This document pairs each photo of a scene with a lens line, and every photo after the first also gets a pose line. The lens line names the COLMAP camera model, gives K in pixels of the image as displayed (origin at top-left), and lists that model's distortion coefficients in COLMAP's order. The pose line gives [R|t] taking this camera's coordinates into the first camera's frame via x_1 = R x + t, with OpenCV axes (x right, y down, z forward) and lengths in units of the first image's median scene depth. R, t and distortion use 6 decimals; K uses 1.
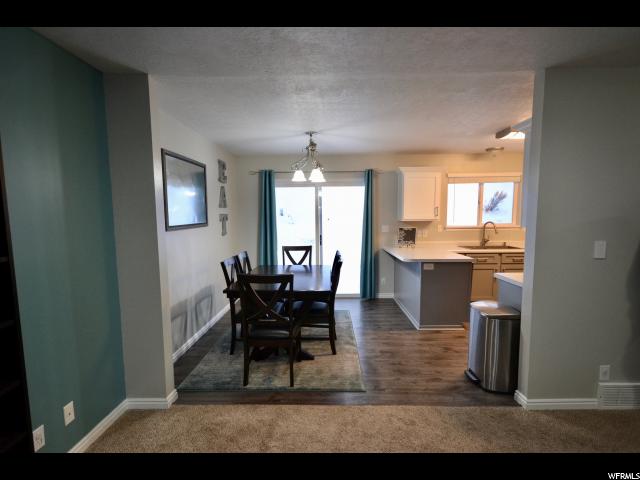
lens RADIAL K [[339.6, 0, 320.0], [0, 339.6, 240.0], [0, 0, 1]] dist [-0.000801, -0.000021]
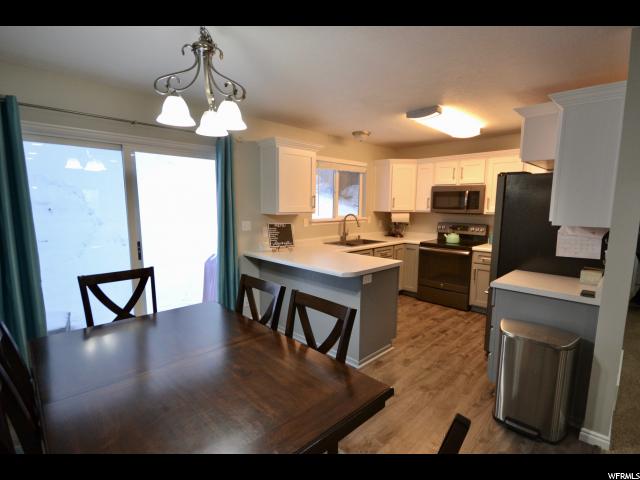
lens RADIAL K [[318.8, 0, 331.9], [0, 318.8, 242.6], [0, 0, 1]] dist [-0.001608, -0.000330]
pose [[0.686743, -0.076240, 0.722891, -0.219257], [0.041183, 0.996968, 0.066022, -0.047920], [-0.725733, -0.015570, 0.687801, 0.586822]]
